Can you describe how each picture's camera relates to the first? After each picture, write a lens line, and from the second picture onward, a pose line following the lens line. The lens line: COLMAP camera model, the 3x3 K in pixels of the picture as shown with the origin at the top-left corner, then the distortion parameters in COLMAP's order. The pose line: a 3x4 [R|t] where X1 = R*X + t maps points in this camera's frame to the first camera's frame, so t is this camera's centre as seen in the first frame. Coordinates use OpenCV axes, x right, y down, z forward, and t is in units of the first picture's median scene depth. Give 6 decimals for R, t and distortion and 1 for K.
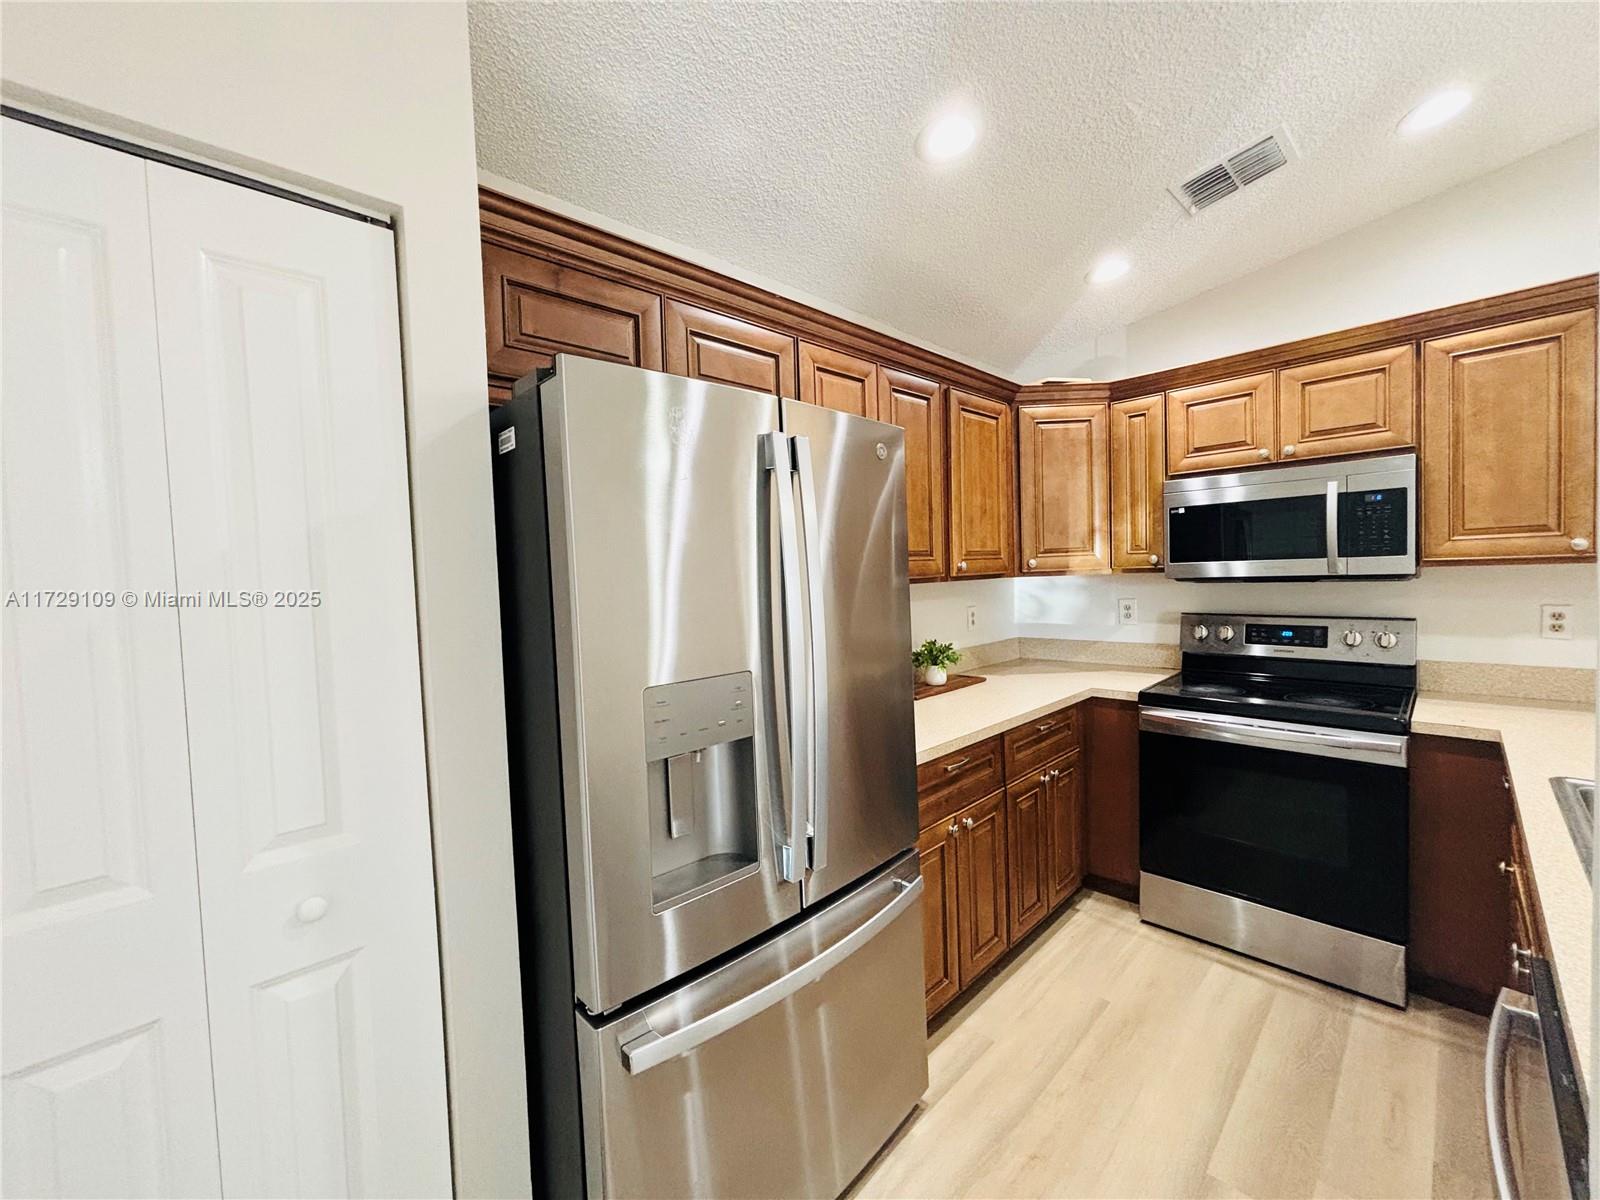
lens RADIAL K [[643.4, 0, 796.6], [0, 643.4, 600.3], [0, 0, 1]] dist [0.004403, 0.001007]
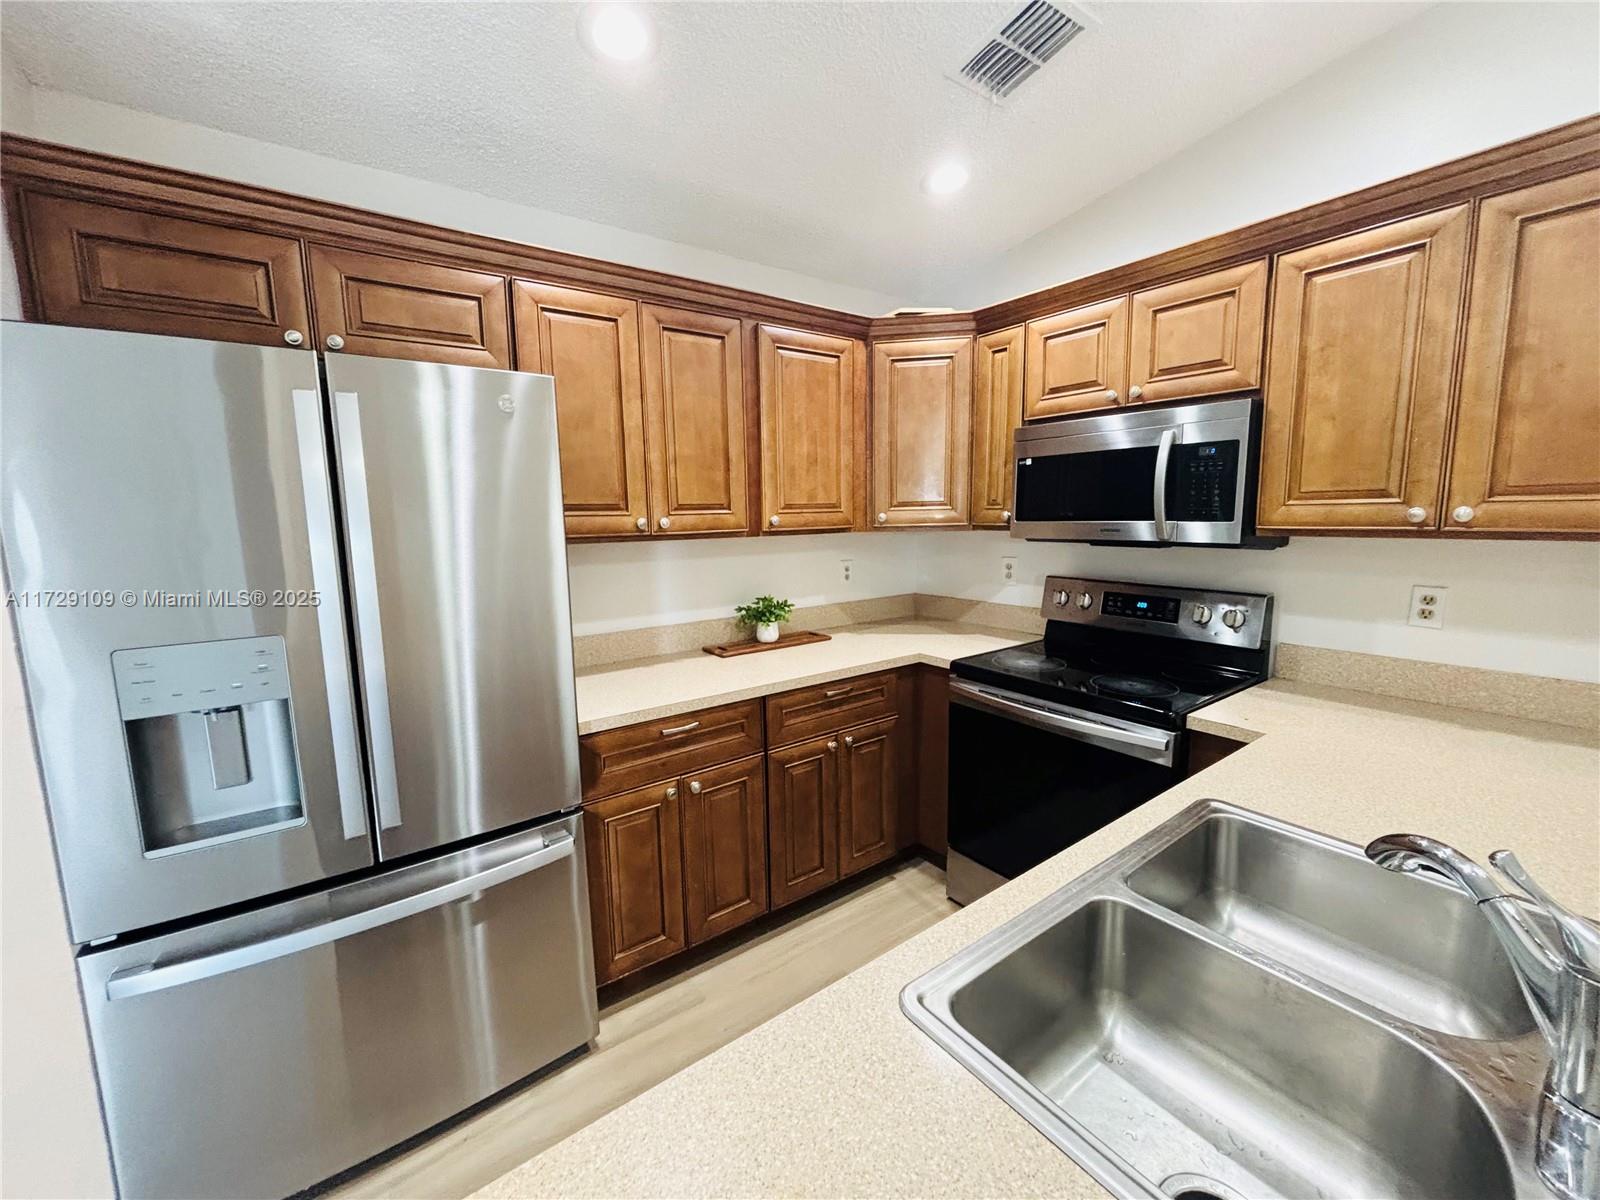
lens RADIAL K [[643.4, 0, 800.9], [0, 643.4, 598.5], [0, 0, 1]] dist [0.004403, 0.001007]
pose [[0.988355, 0.040130, -0.146776, 0.461382], [-0.025608, 0.994705, 0.099527, -0.034907], [0.149993, -0.094609, 0.984150, 0.070073]]
